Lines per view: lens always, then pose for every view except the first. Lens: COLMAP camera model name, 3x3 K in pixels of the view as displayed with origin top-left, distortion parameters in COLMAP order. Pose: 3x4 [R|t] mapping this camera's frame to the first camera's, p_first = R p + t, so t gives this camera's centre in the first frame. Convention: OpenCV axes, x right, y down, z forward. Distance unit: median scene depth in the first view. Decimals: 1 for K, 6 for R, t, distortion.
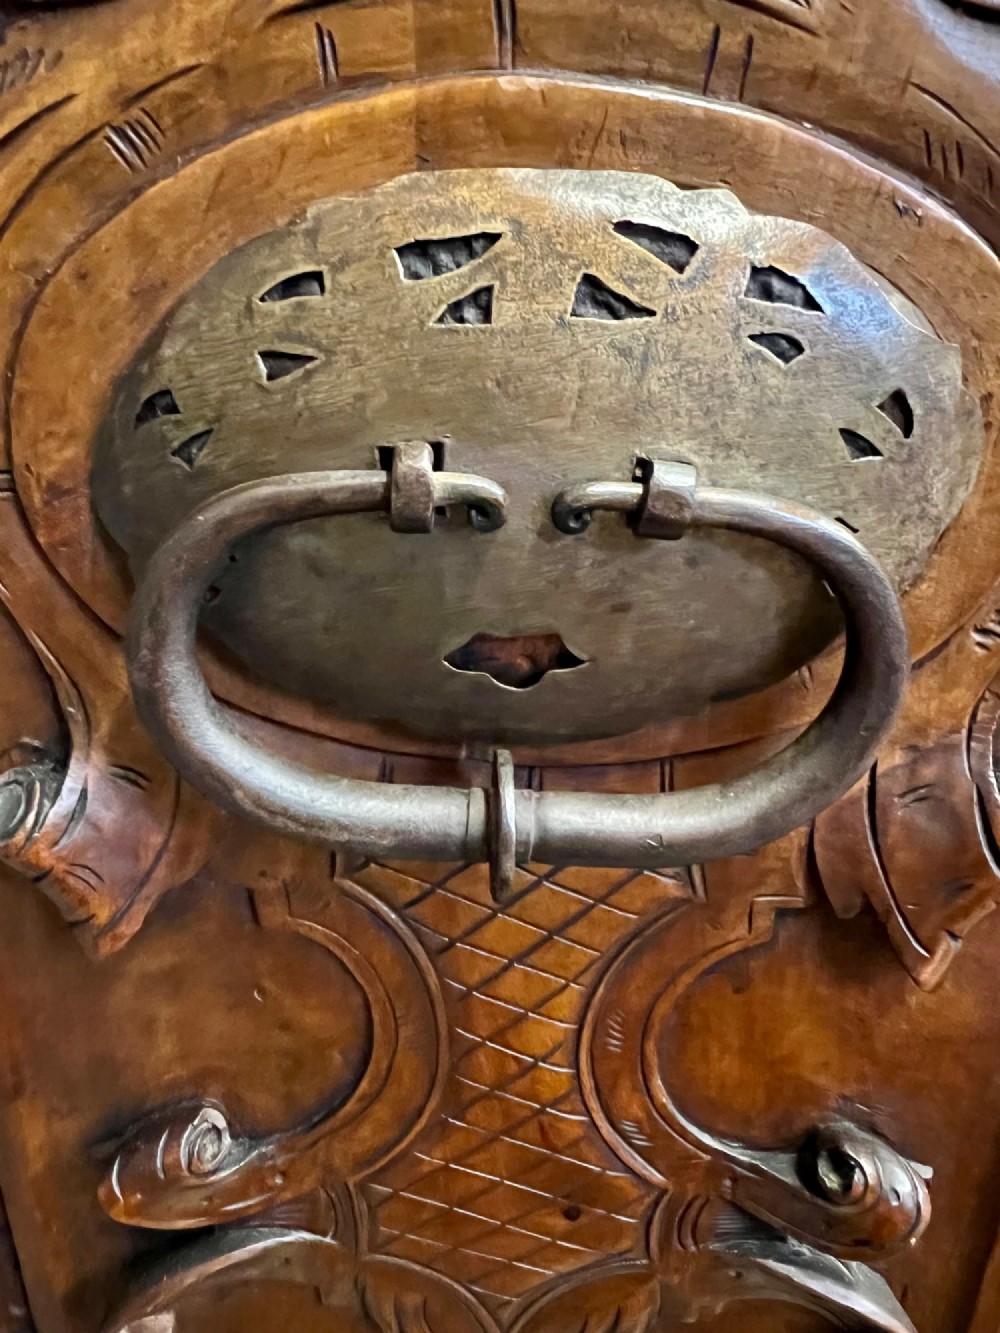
lens RADIAL K [[1020.3, 0, 500.0], [0, 1020.3, 666.5], [0, 0, 1]] dist [0.050322, -0.081325]
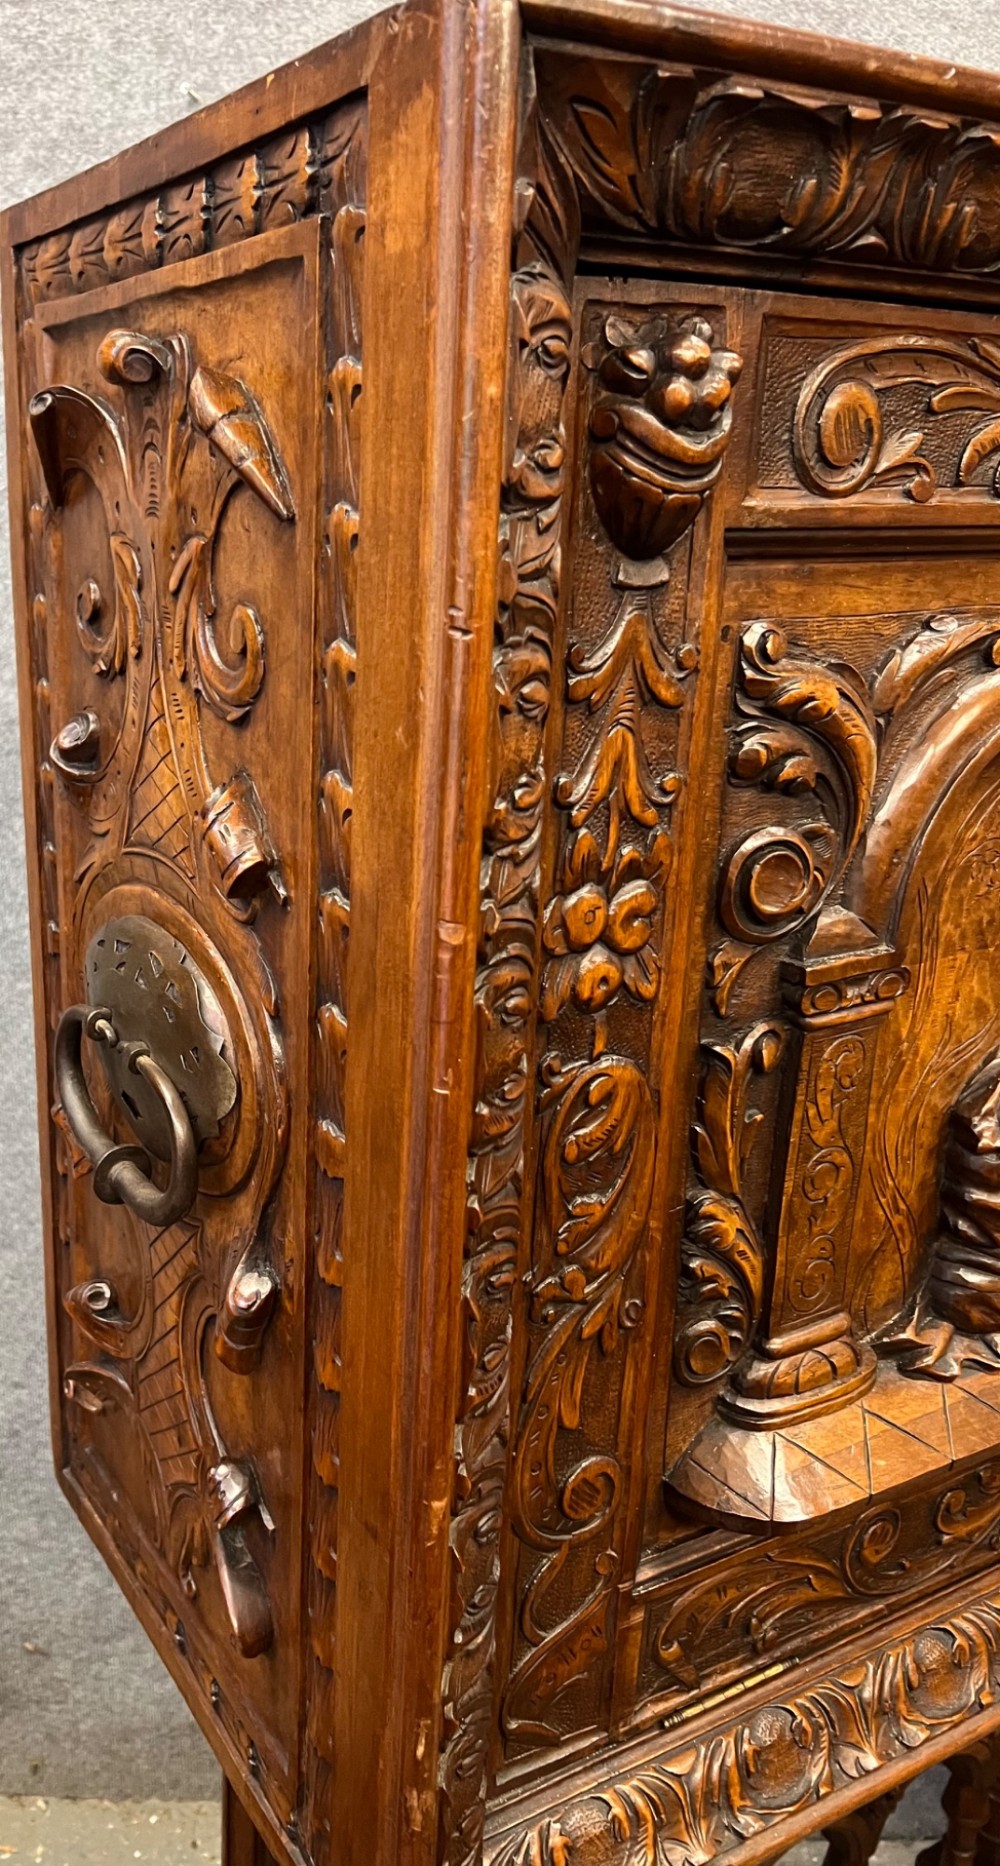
lens RADIAL K [[1458.0, 0, 302.9], [0, 1458.0, 941.0], [0, 0, 1]] dist [0.040178, -0.054883]
pose [[0.495068, 0.247708, -0.832795, 2.618339], [-0.360483, 0.930668, 0.062525, -0.639489], [0.790544, 0.269255, 0.550039, -0.576147]]
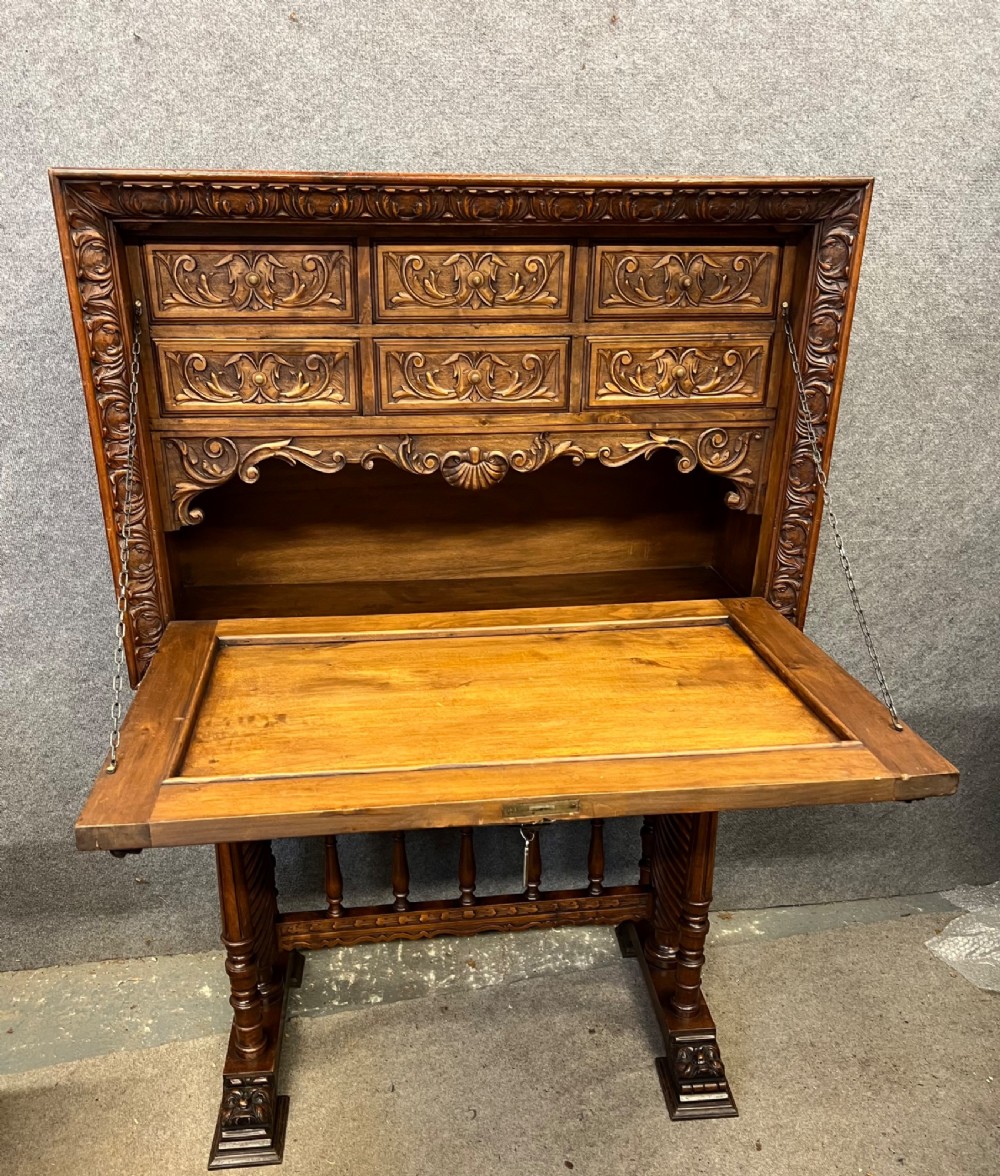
lens RADIAL K [[999.0, 0, 495.7], [0, 999.0, 674.1], [0, 0, 1]] dist [0.055519, -0.068059]
pose [[0.151696, 0.419504, -0.894988, 7.640063], [-0.410075, 0.850575, 0.329181, -2.129853], [0.899348, 0.317077, 0.301057, 1.652915]]
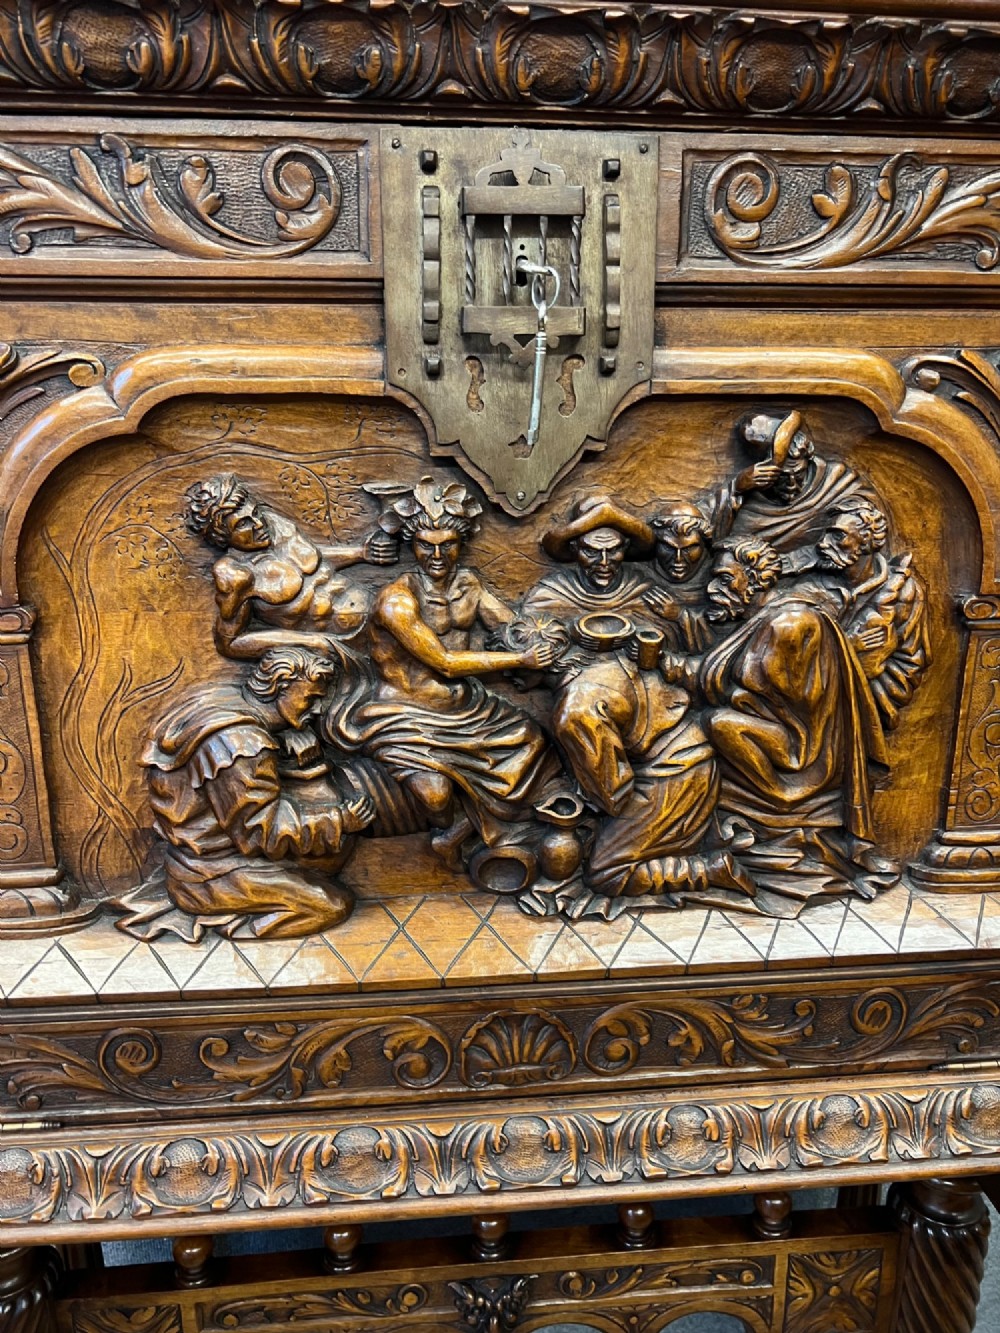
lens RADIAL K [[991.0, 0, 499.4], [0, 991.0, 672.5], [0, 0, 1]] dist [0.044814, -0.053507]
pose [[0.114570, 0.263868, -0.957730, 3.511911], [-0.409883, 0.890747, 0.196380, -1.680362], [0.904914, 0.370059, 0.210208, 2.458125]]
